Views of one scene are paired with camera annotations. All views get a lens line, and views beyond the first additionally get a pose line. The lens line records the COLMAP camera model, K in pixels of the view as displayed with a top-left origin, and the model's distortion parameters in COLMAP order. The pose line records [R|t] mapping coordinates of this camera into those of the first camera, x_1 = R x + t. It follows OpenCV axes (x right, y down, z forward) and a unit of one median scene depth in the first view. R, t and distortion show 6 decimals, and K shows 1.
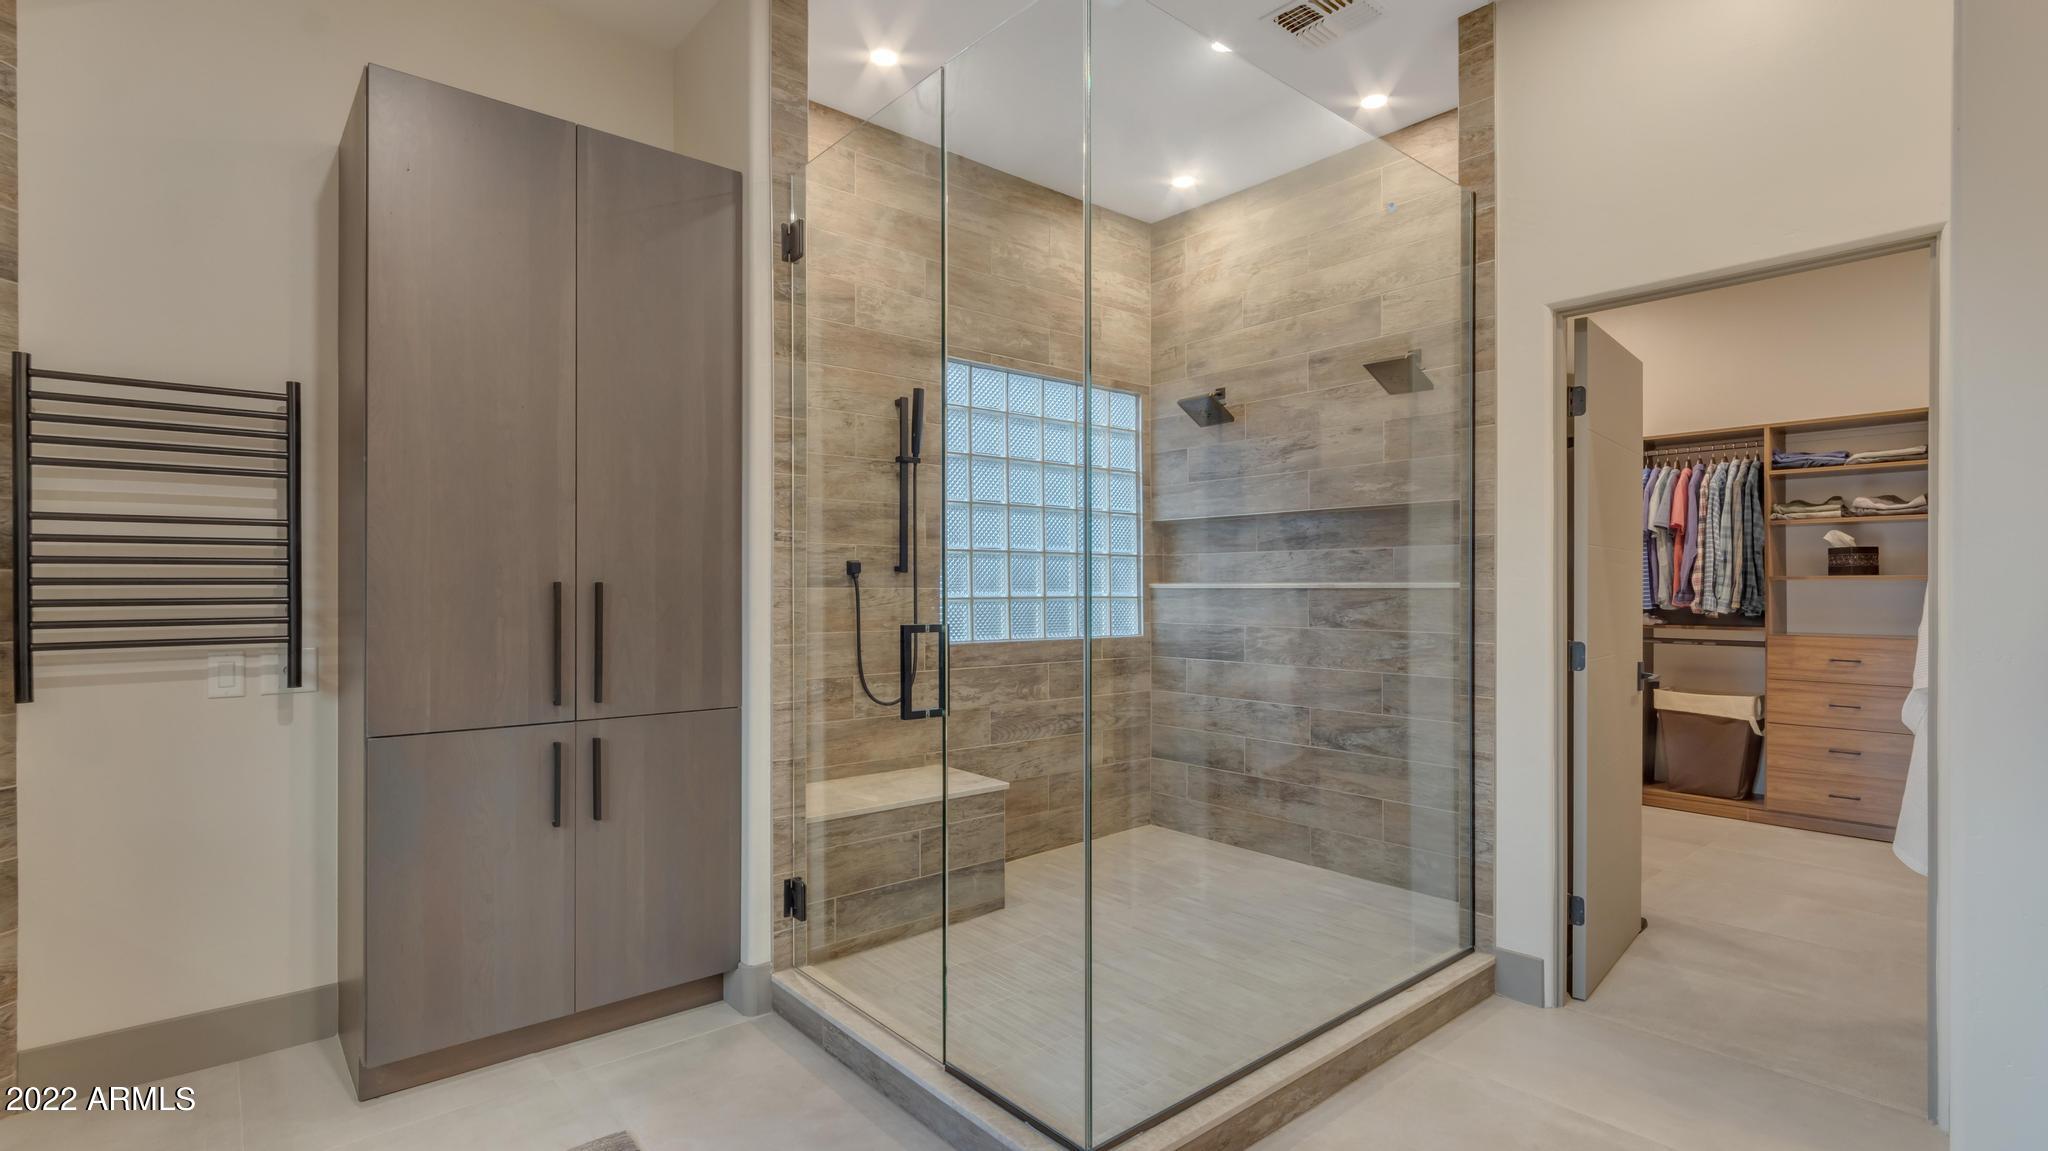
lens RADIAL K [[980.2, 0, 1047.8], [0, 980.2, 581.5], [0, 0, 1]] dist [0.001273, 0.000243]
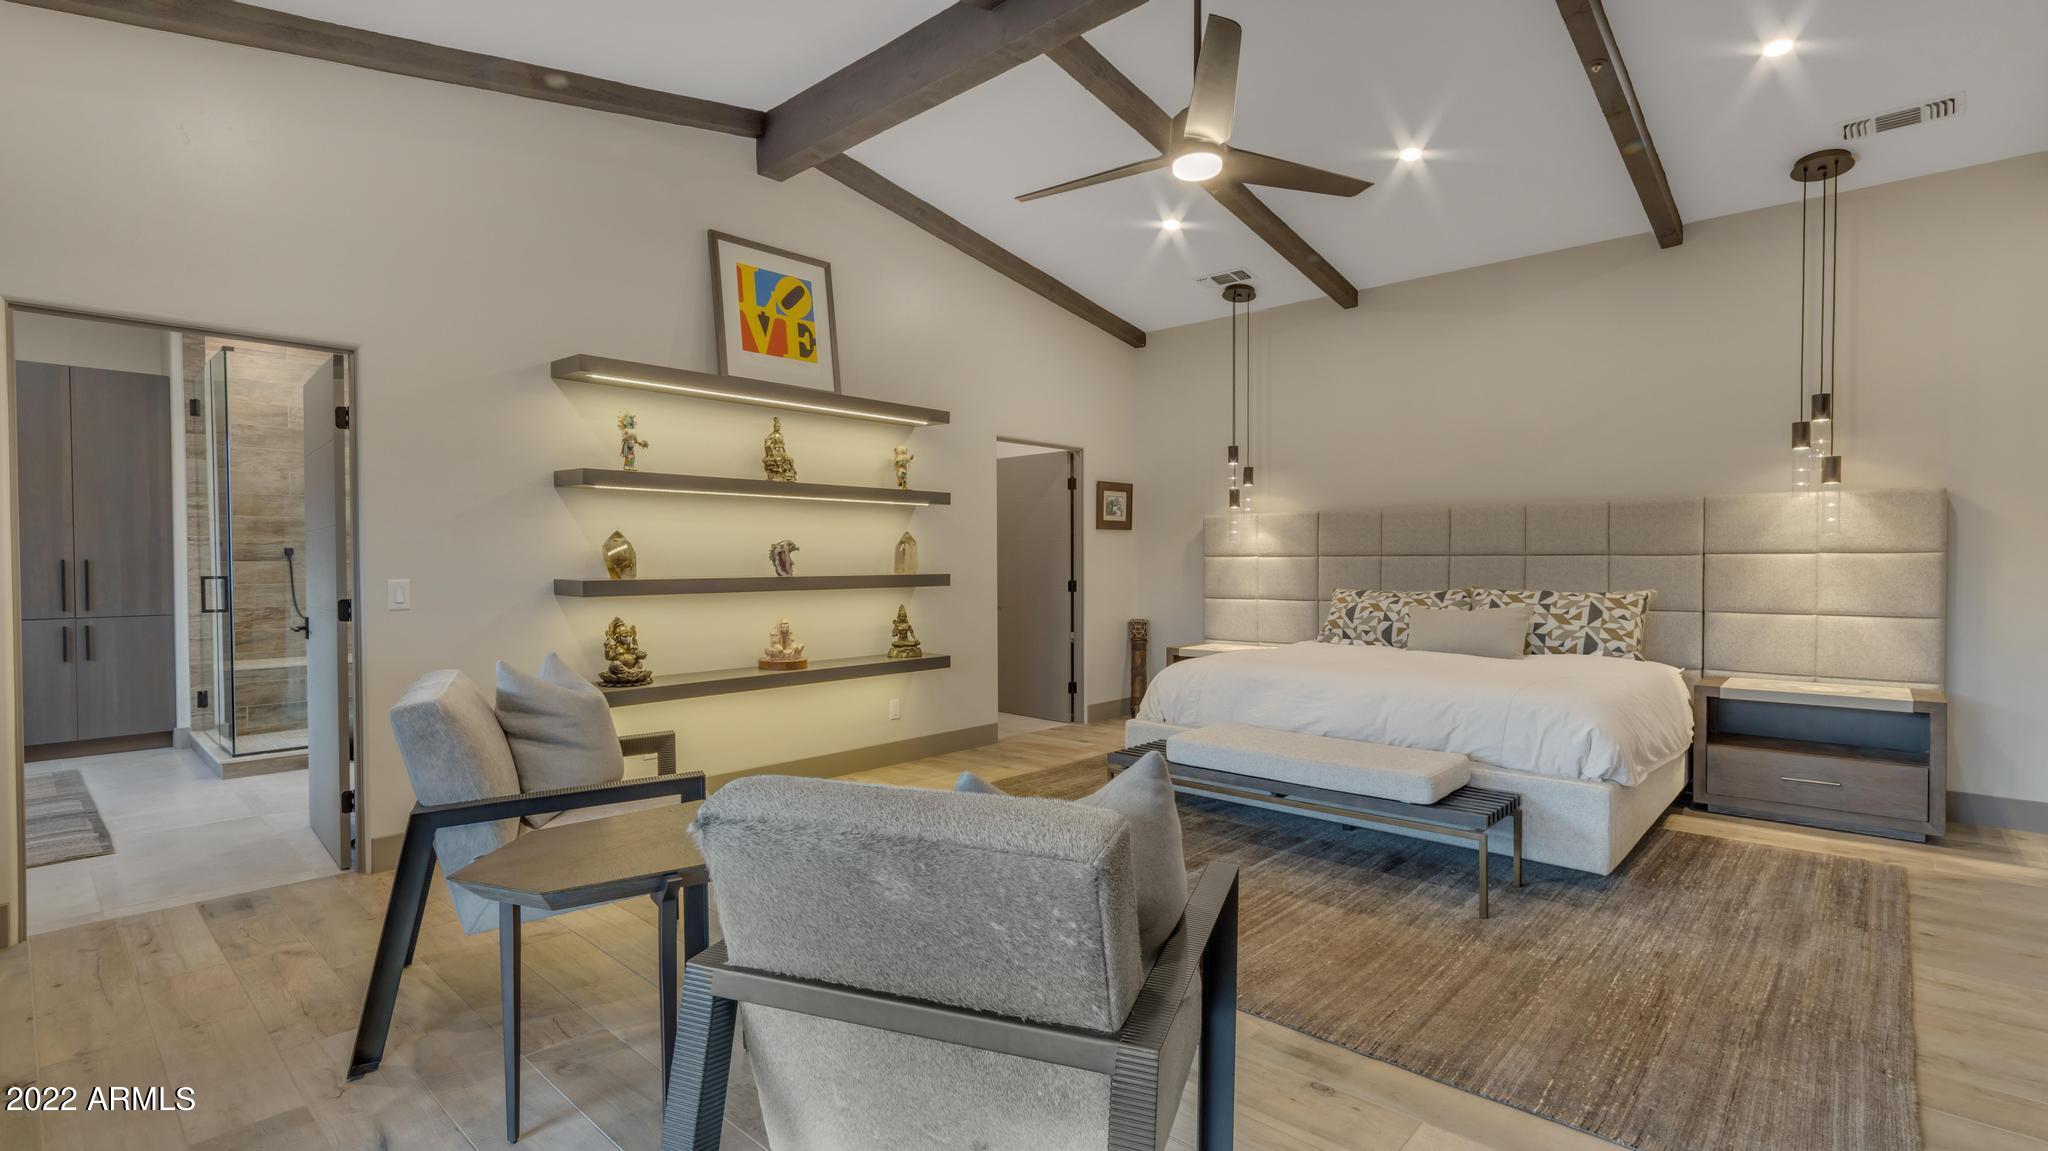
lens RADIAL K [[941.6, 0, 1018.3], [0, 941.6, 578.3], [0, 0, 1]] dist [0.002595, 0.000901]
pose [[0.995214, -0.007170, 0.097458, 1.404075], [0.004672, 0.999655, 0.025832, -0.003041], [-0.097609, -0.025253, 0.994904, -1.343093]]
